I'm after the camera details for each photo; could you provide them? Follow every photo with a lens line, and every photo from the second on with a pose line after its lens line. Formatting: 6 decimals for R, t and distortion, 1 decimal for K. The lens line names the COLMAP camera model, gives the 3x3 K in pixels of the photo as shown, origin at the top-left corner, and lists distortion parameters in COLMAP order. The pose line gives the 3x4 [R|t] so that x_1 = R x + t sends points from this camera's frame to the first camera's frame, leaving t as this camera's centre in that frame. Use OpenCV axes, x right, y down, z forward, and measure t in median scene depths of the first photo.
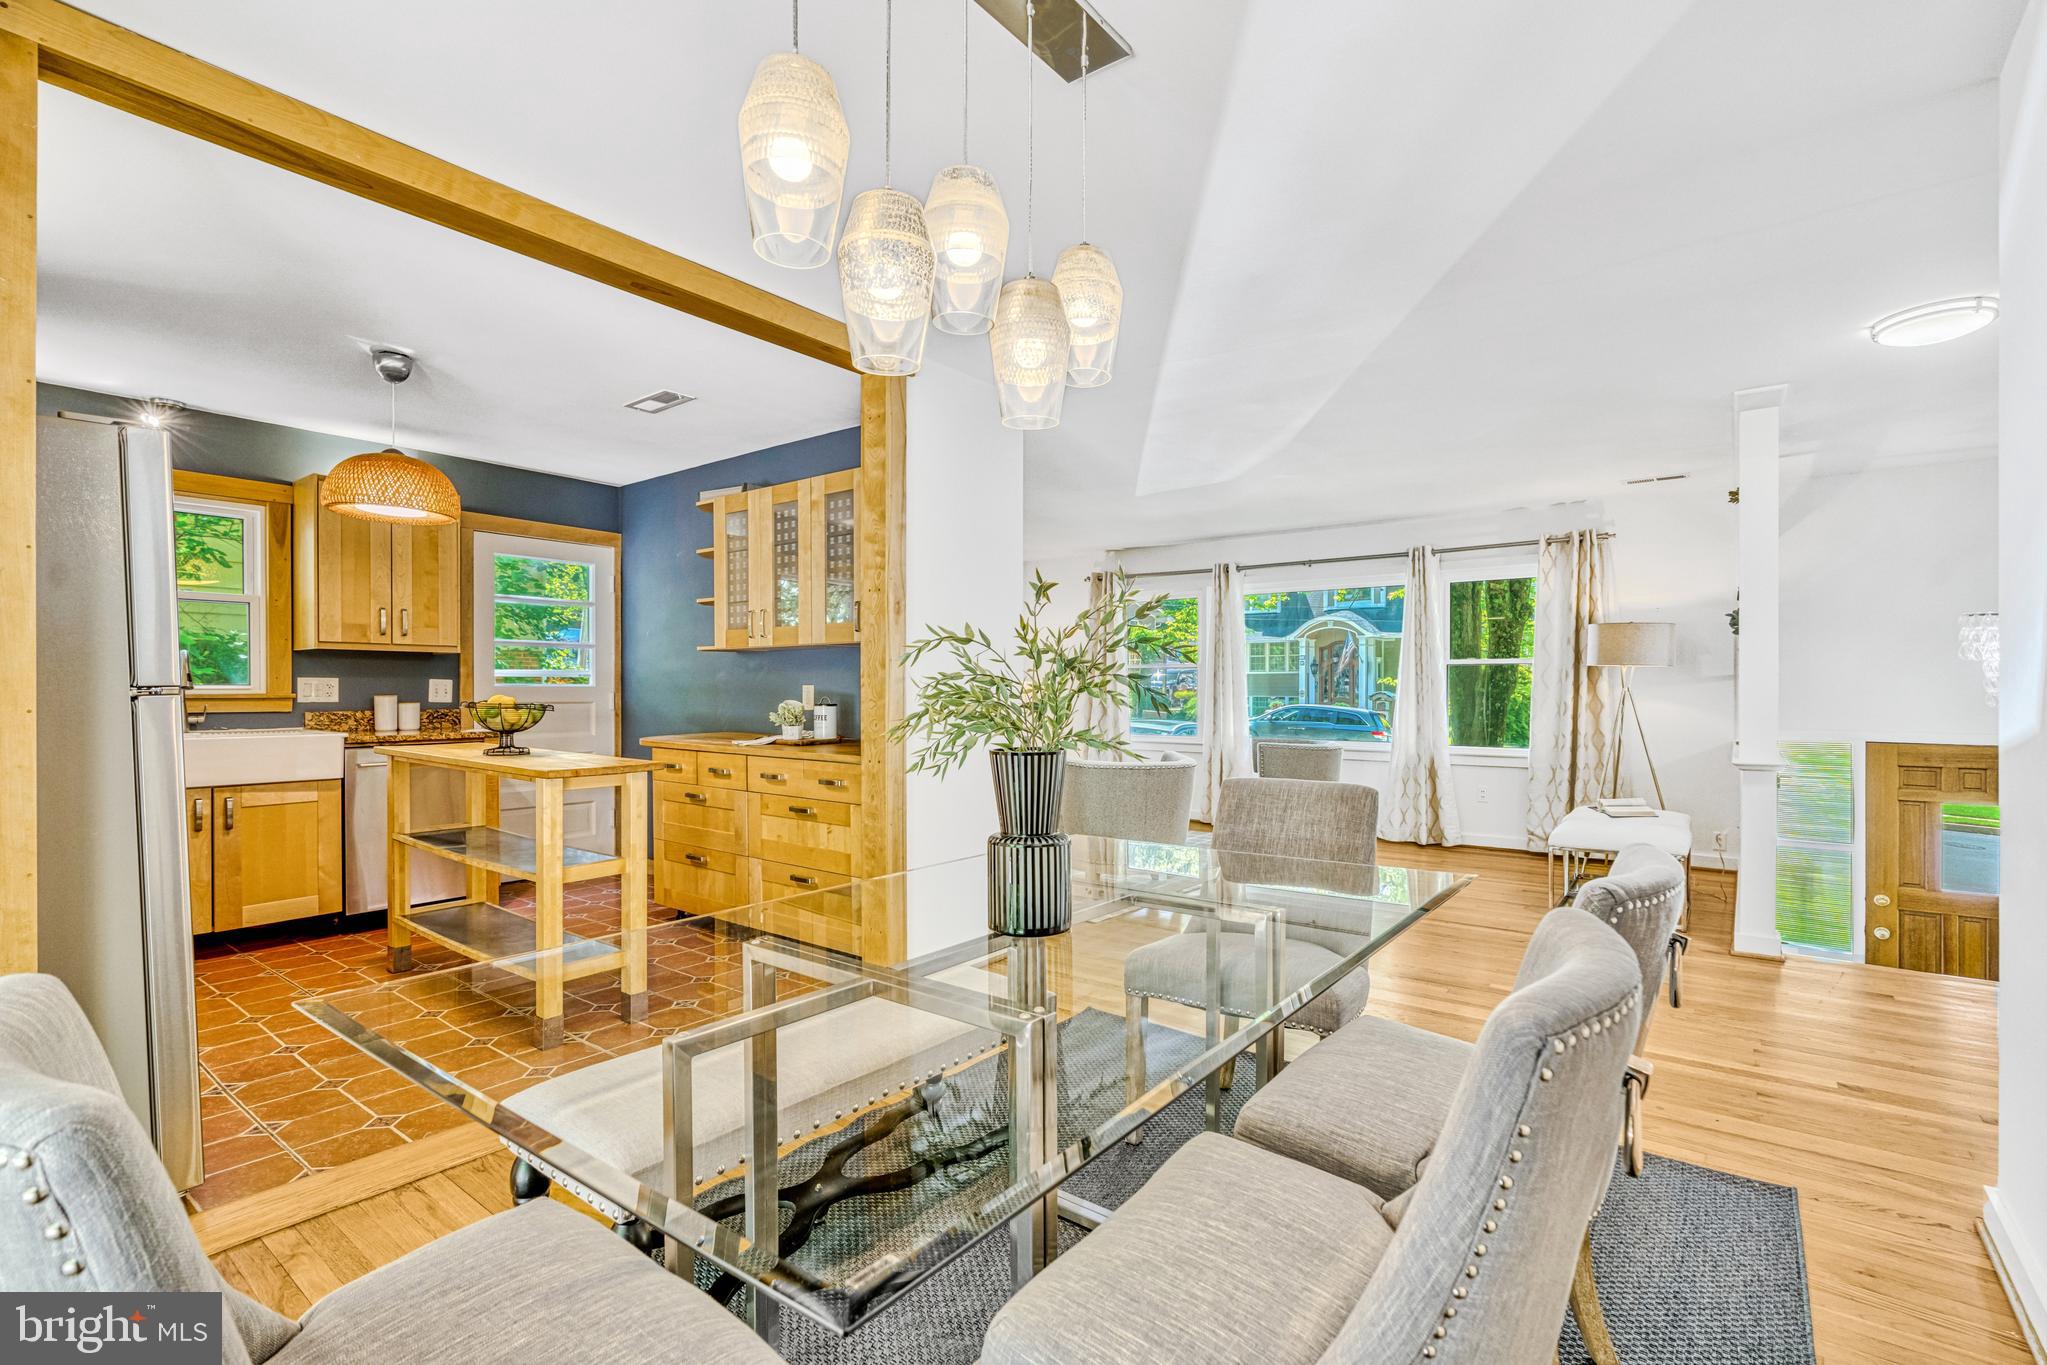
lens RADIAL K [[931.5, 0, 1036.7], [0, 931.5, 698.0], [0, 0, 1]] dist [-0.004018, 0.000093]
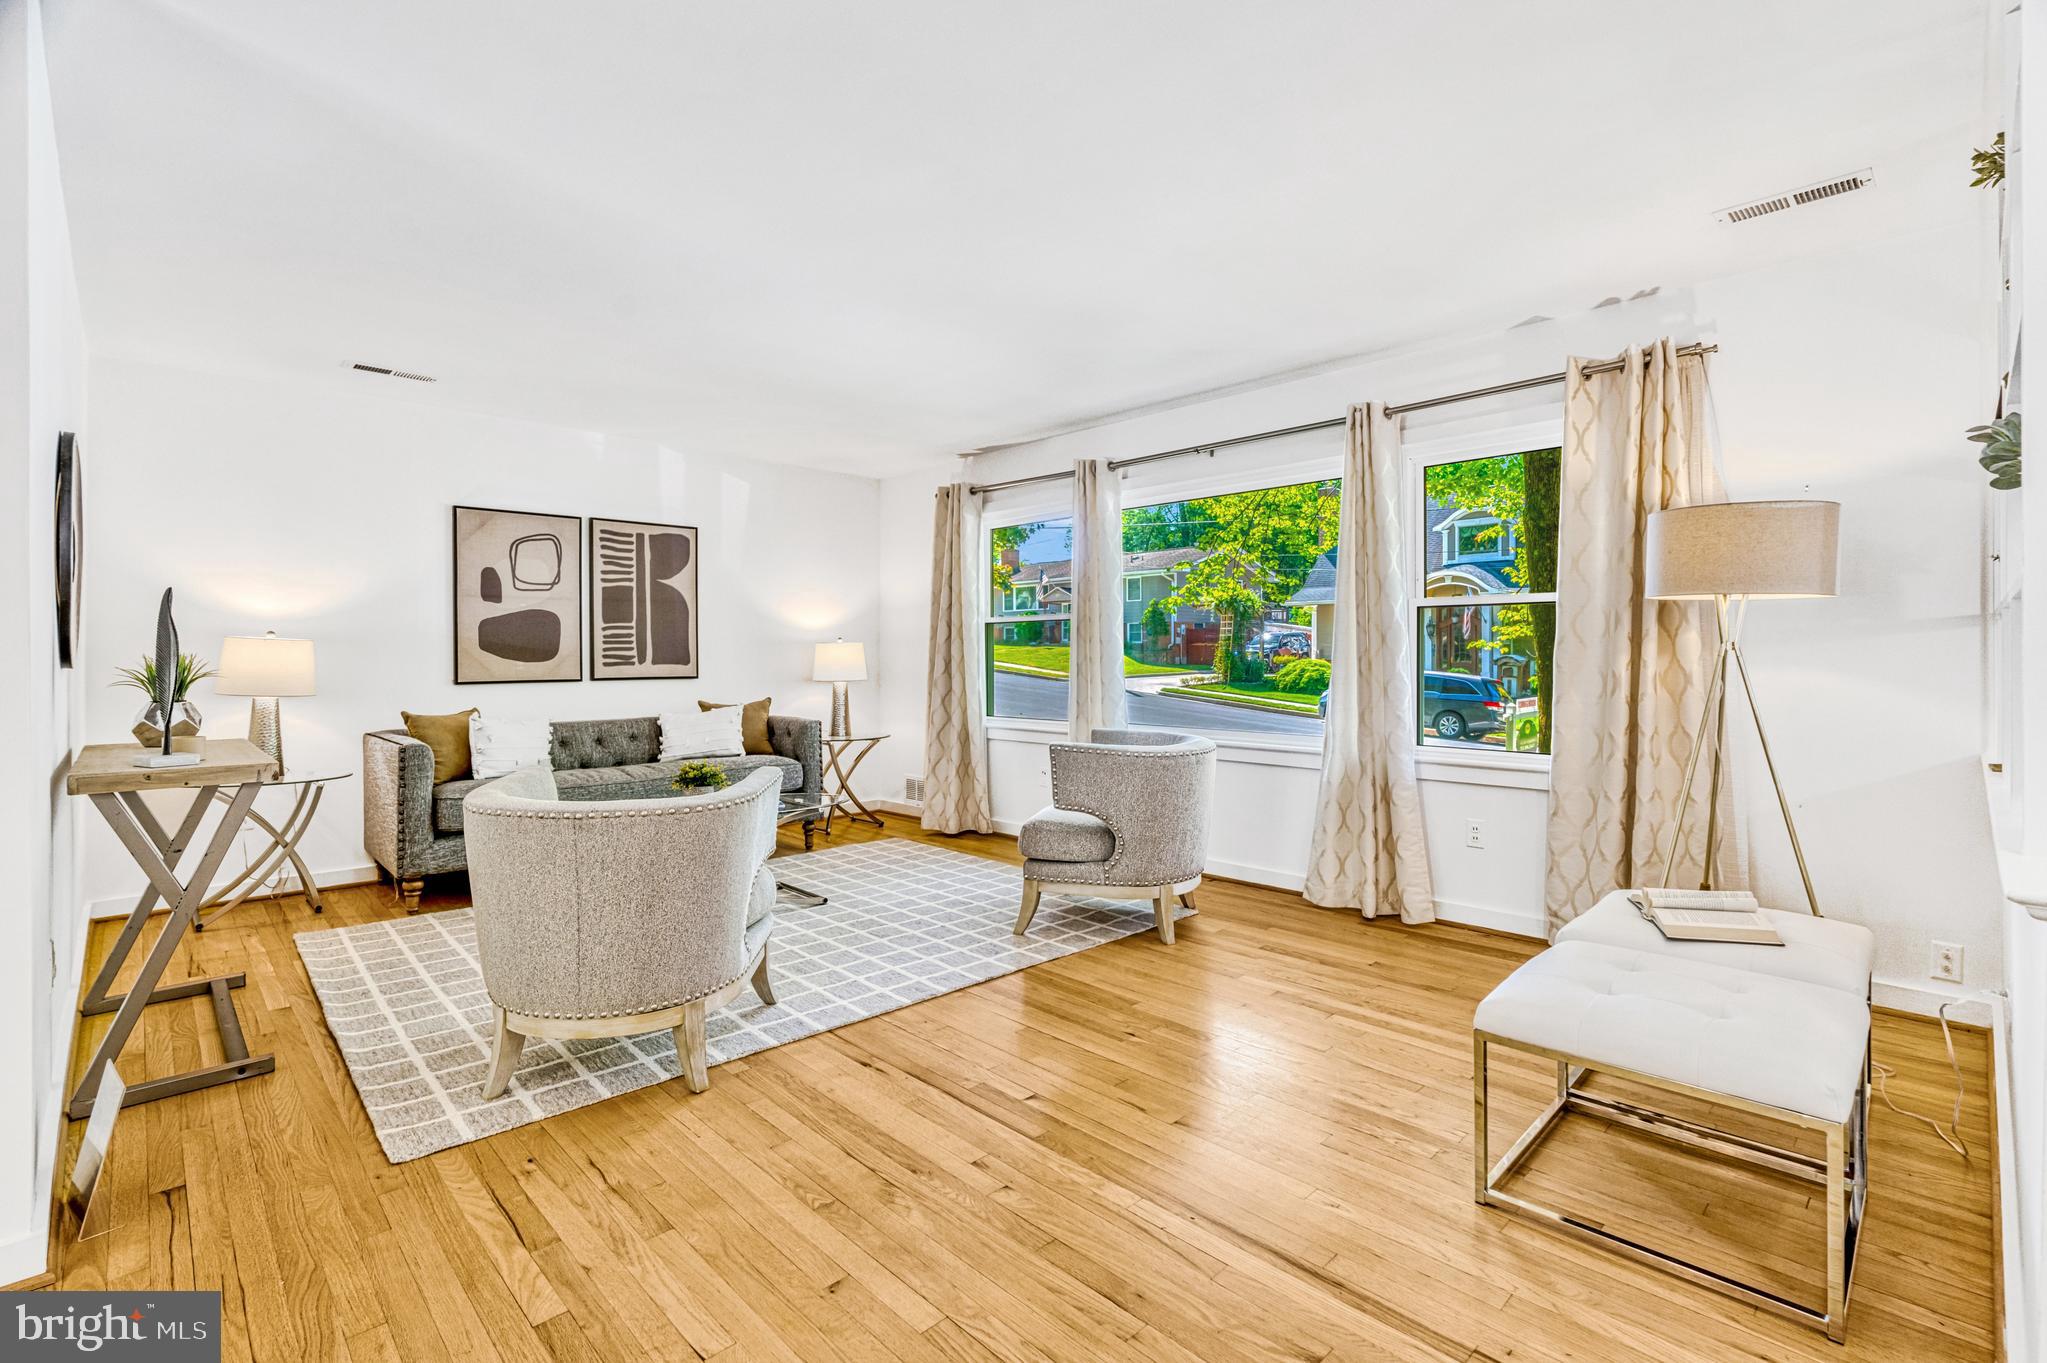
lens RADIAL K [[931.5, 0, 1018.5], [0, 931.5, 662.6], [0, 0, 1]] dist [-0.004018, 0.000093]
pose [[0.988604, -0.001085, -0.150534, 0.287877], [0.001028, 0.999999, -0.000457, -0.001074], [0.150534, 0.000297, 0.988605, 0.393589]]
